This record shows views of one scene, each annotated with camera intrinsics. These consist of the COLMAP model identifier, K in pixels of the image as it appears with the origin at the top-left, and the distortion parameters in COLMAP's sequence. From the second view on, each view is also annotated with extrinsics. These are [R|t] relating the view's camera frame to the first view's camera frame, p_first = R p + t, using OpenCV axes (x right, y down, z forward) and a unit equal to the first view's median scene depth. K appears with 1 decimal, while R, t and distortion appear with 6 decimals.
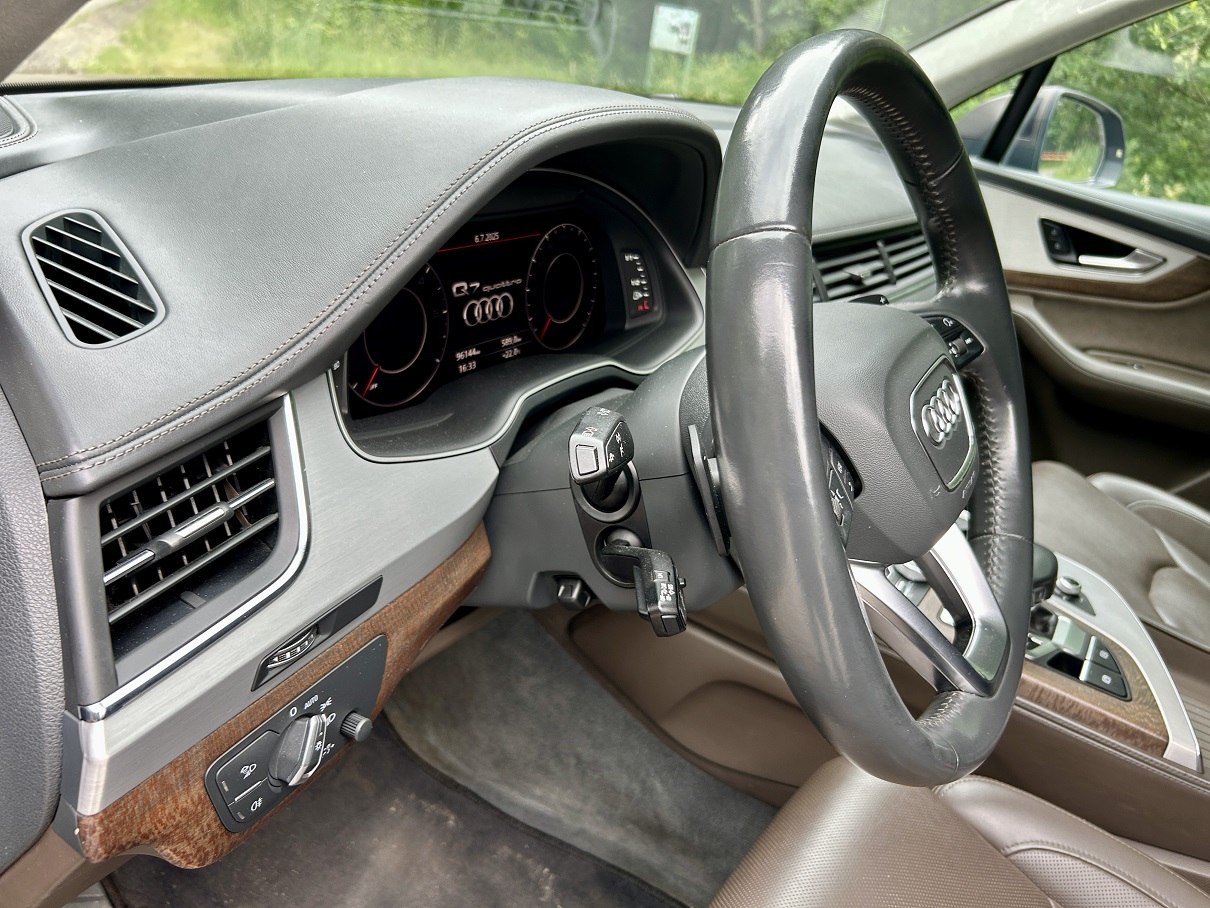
lens RADIAL K [[913.5, 0, 605.0], [0, 913.5, 454.0], [0, 0, 1]] dist [0.000398, -0.007152]
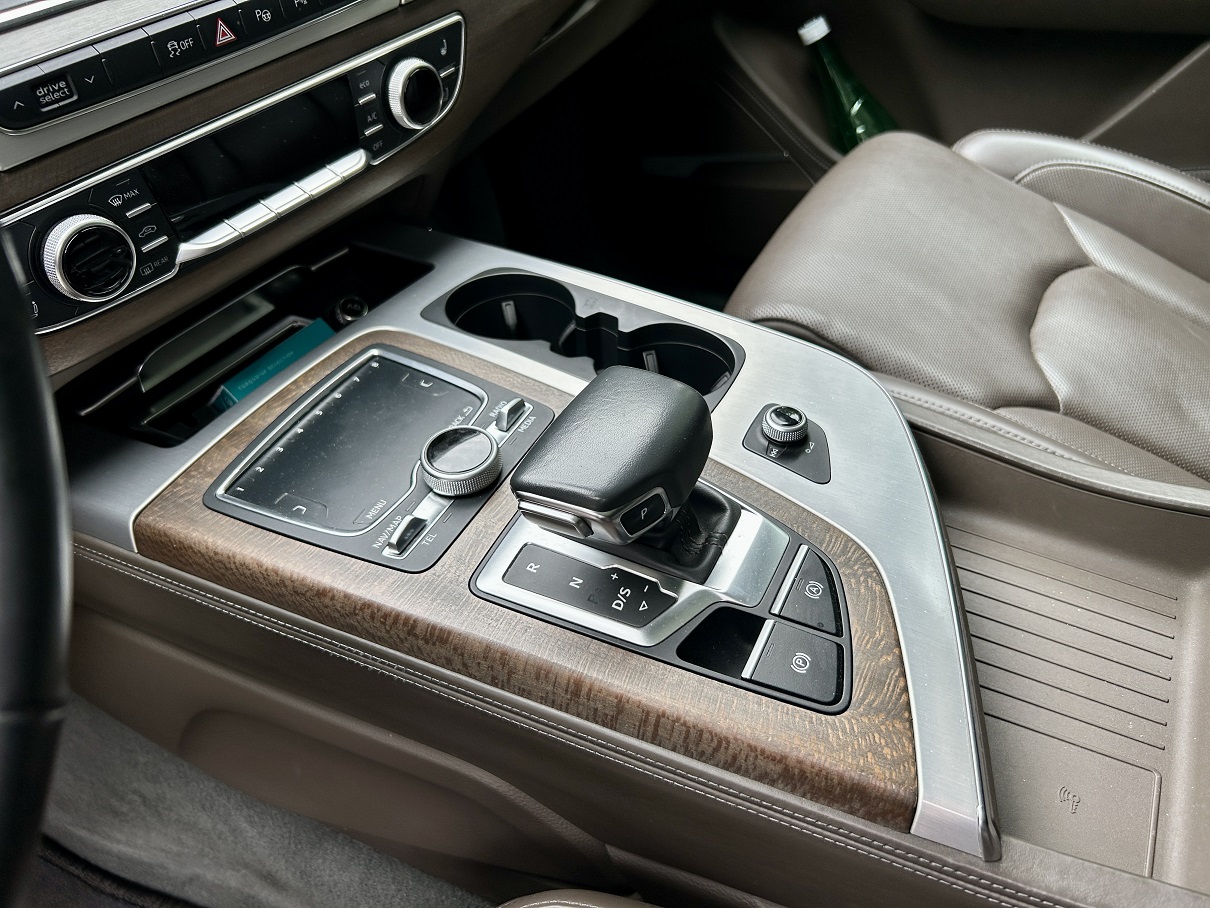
lens RADIAL K [[913.5, 0, 605.0], [0, 913.5, 454.0], [0, 0, 1]] dist [0.000398, -0.007152]
pose [[0.976248, -0.209424, -0.055508, 0.458237], [0.216578, 0.936472, 0.275889, -0.002045], [-0.005796, -0.281357, 0.959586, 0.535945]]
